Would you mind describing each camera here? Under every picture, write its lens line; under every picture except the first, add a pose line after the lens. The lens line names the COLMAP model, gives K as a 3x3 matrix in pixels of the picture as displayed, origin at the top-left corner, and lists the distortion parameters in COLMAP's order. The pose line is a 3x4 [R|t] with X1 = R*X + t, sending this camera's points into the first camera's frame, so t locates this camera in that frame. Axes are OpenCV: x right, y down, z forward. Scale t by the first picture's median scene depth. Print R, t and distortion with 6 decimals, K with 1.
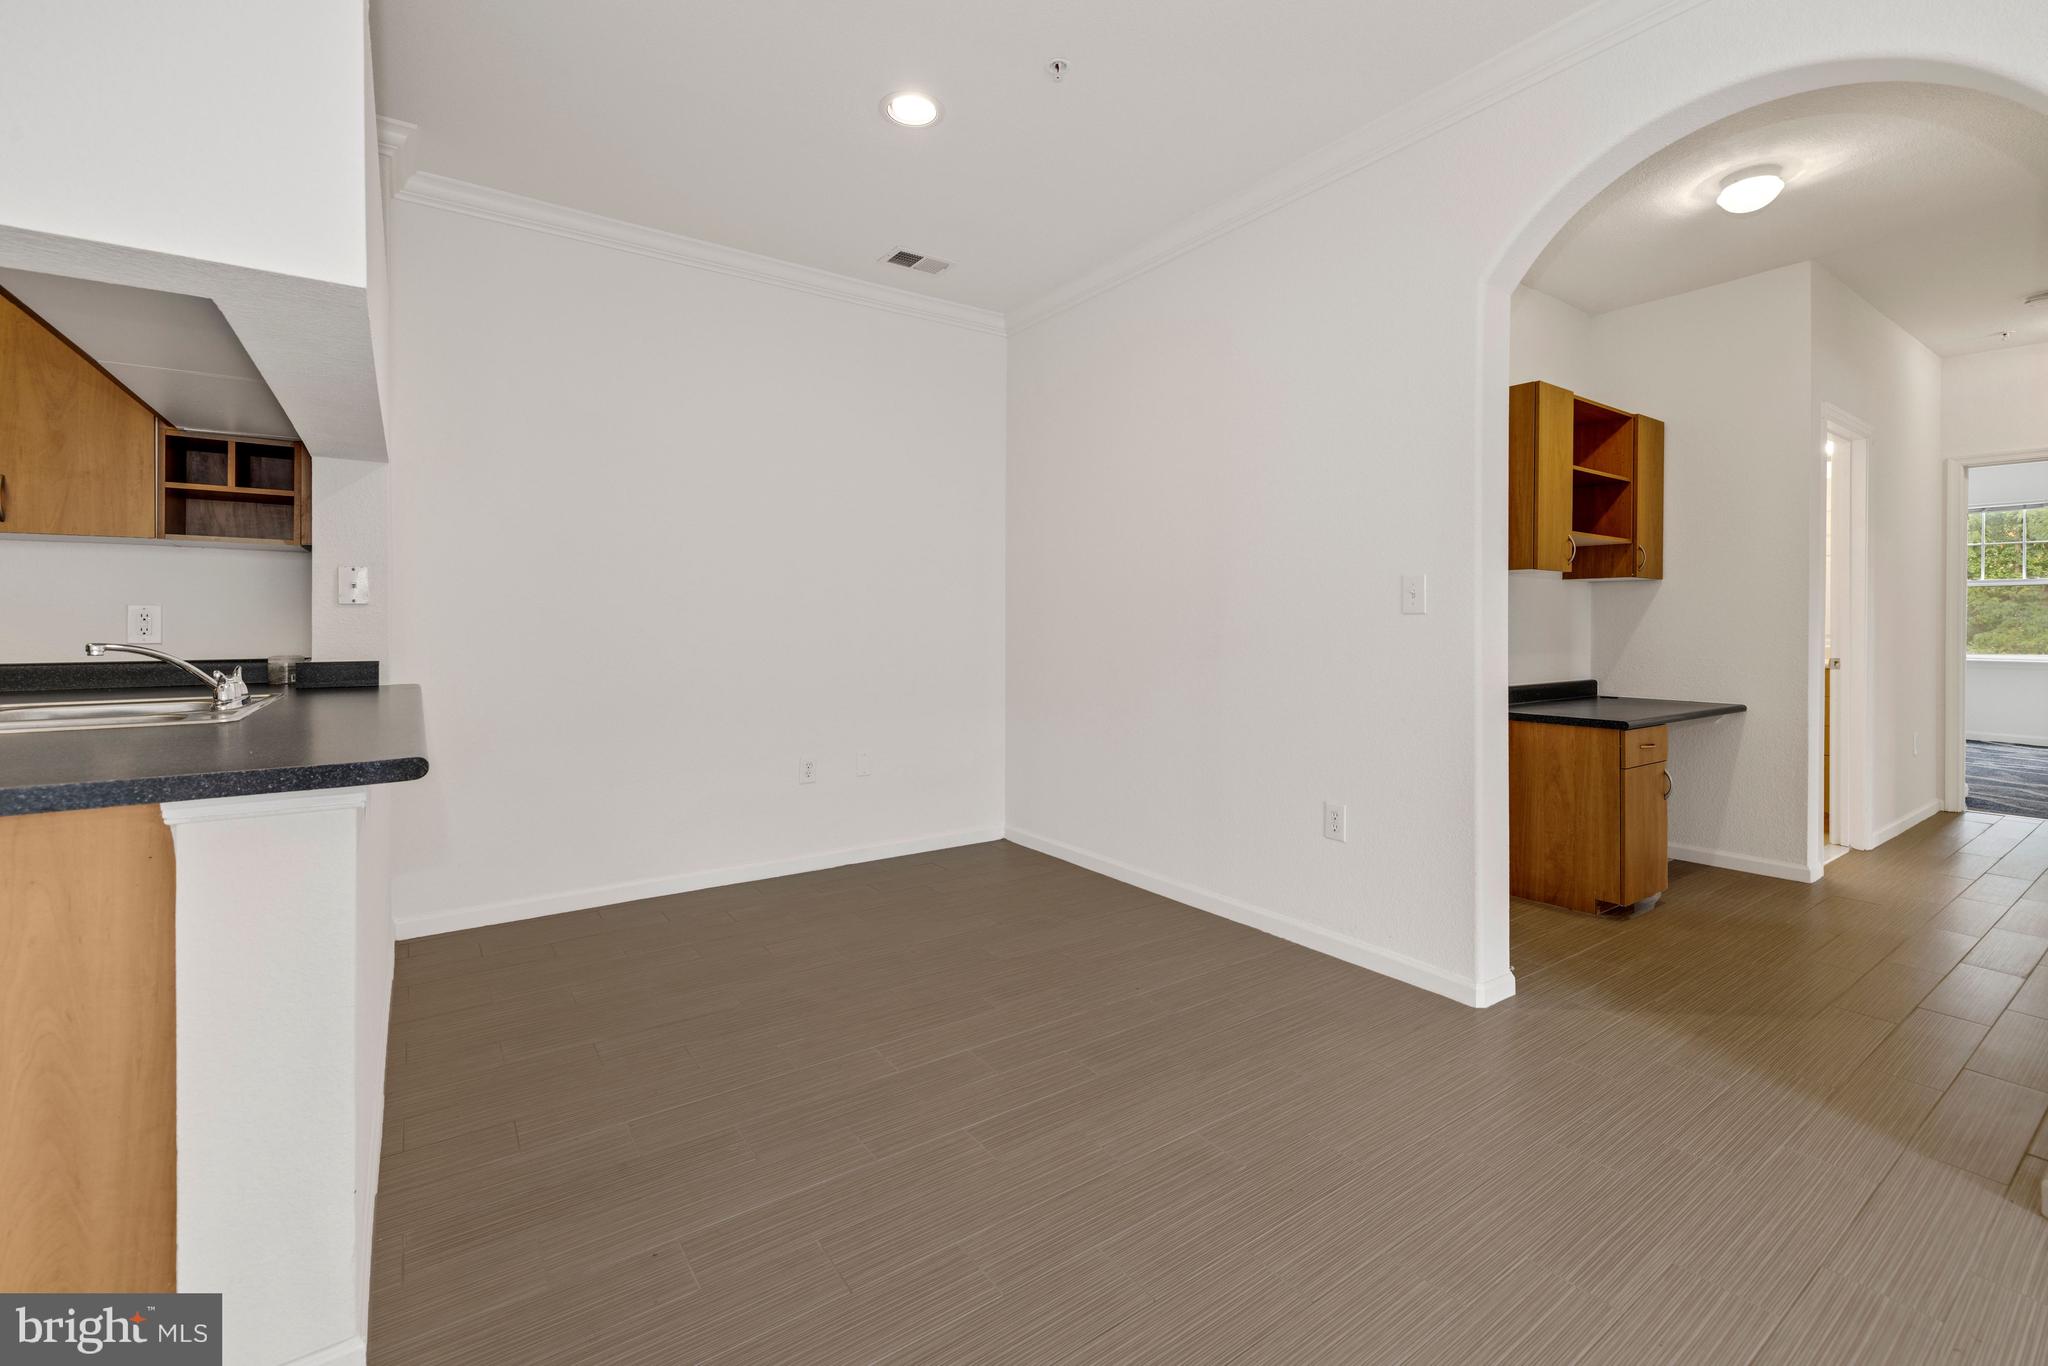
lens RADIAL K [[879.3, 0, 1033.3], [0, 879.3, 613.6], [0, 0, 1]] dist [0.000191, 0.000083]
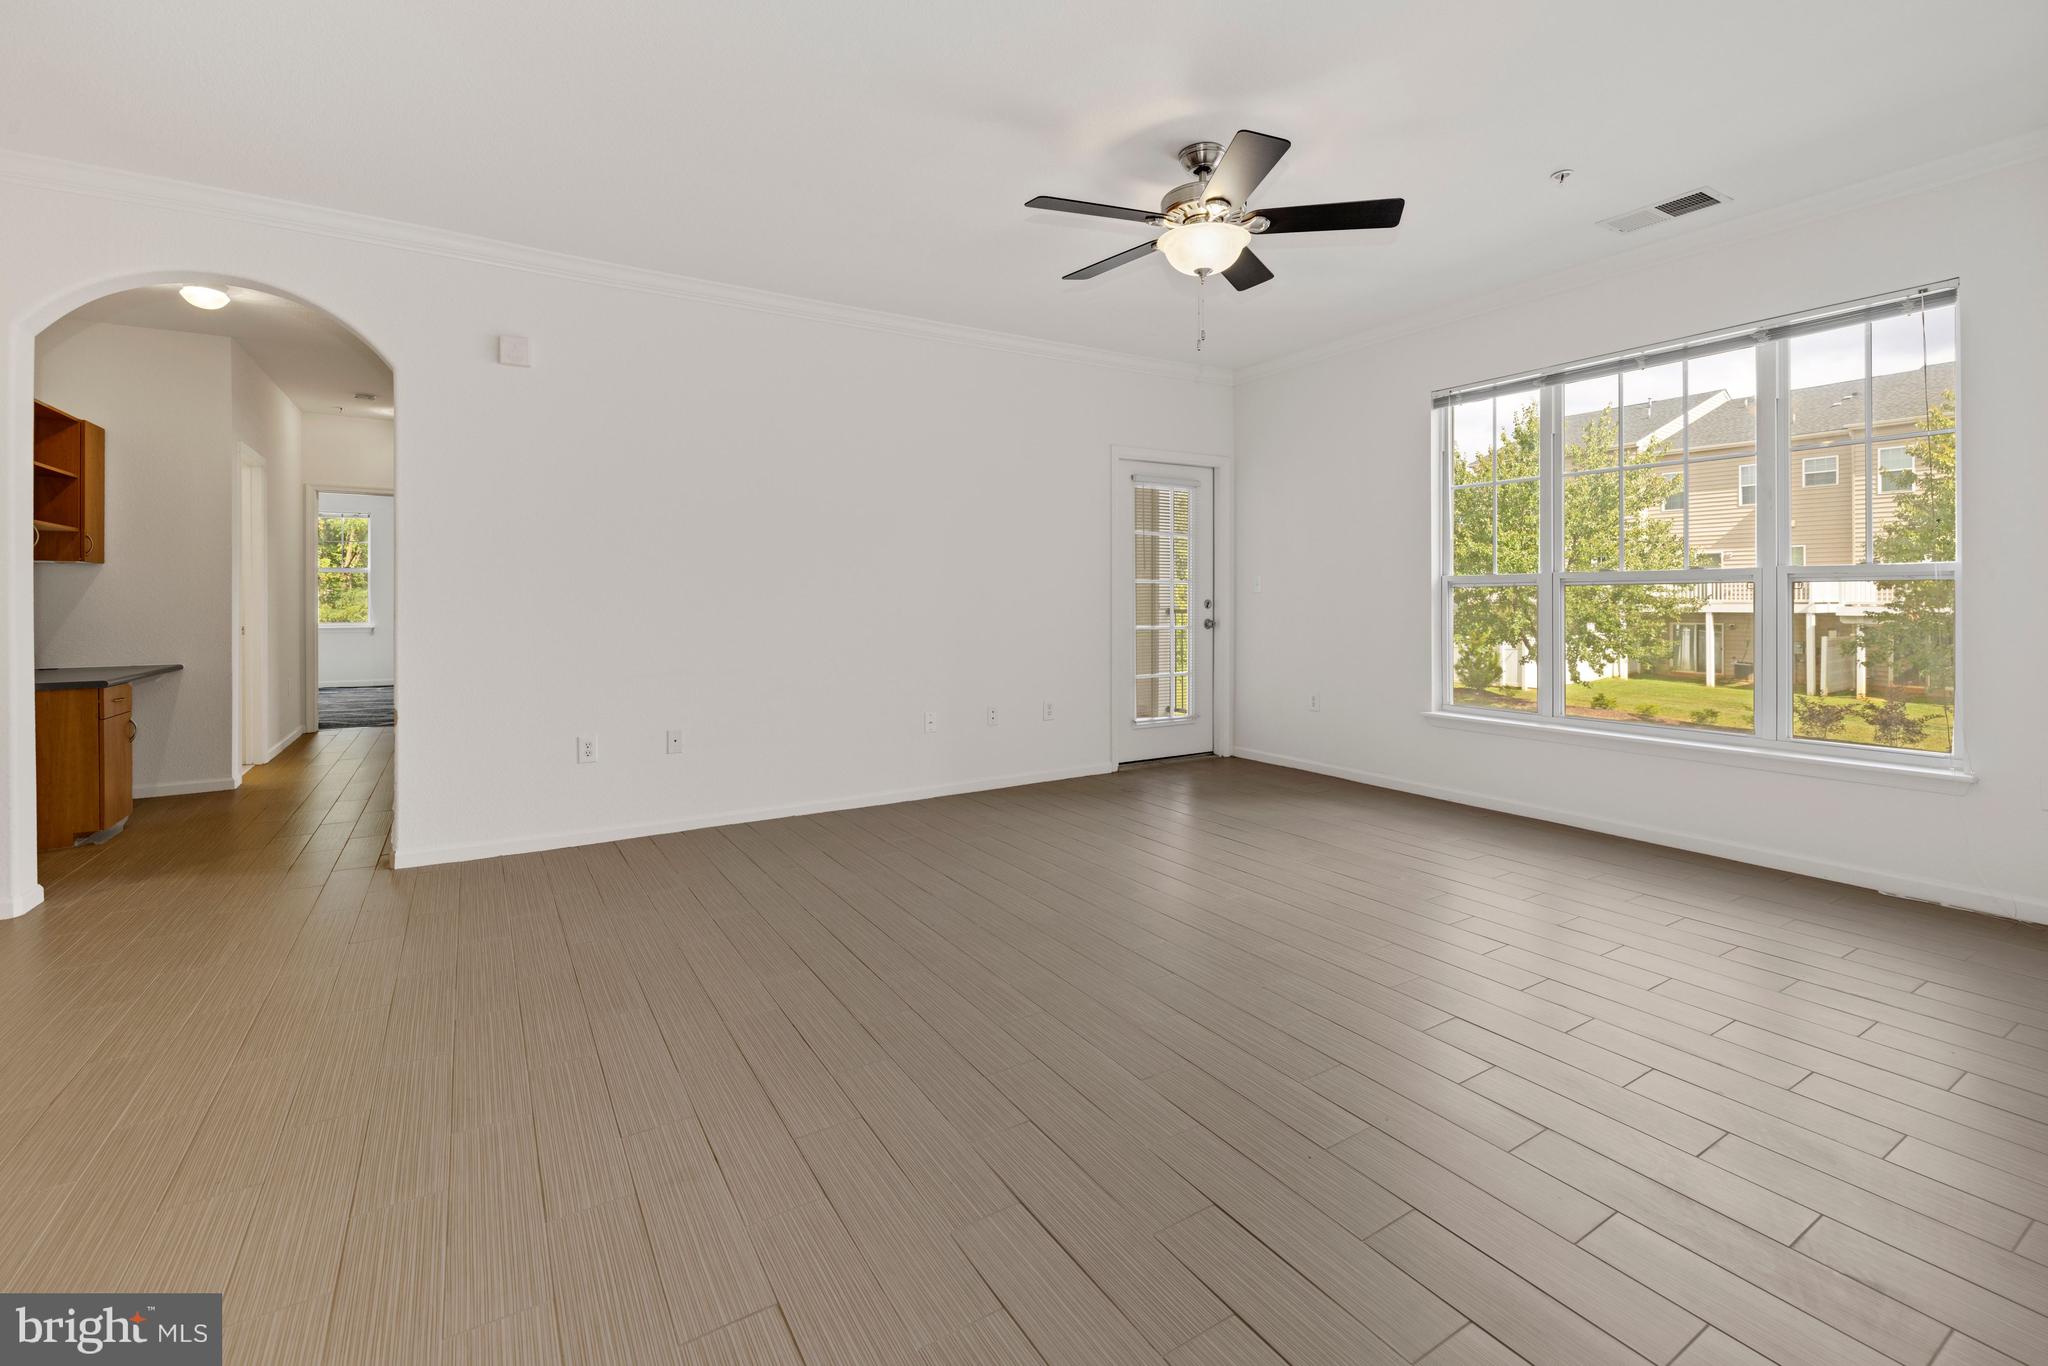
lens RADIAL K [[879.3, 0, 1033.3], [0, 879.3, 613.6], [0, 0, 1]] dist [0.000191, 0.000083]
pose [[0.046535, -0.020182, 0.998713, -0.415754], [-0.007762, 0.999758, 0.020564, -0.006520], [-0.998887, -0.008709, 0.046367, -0.302015]]
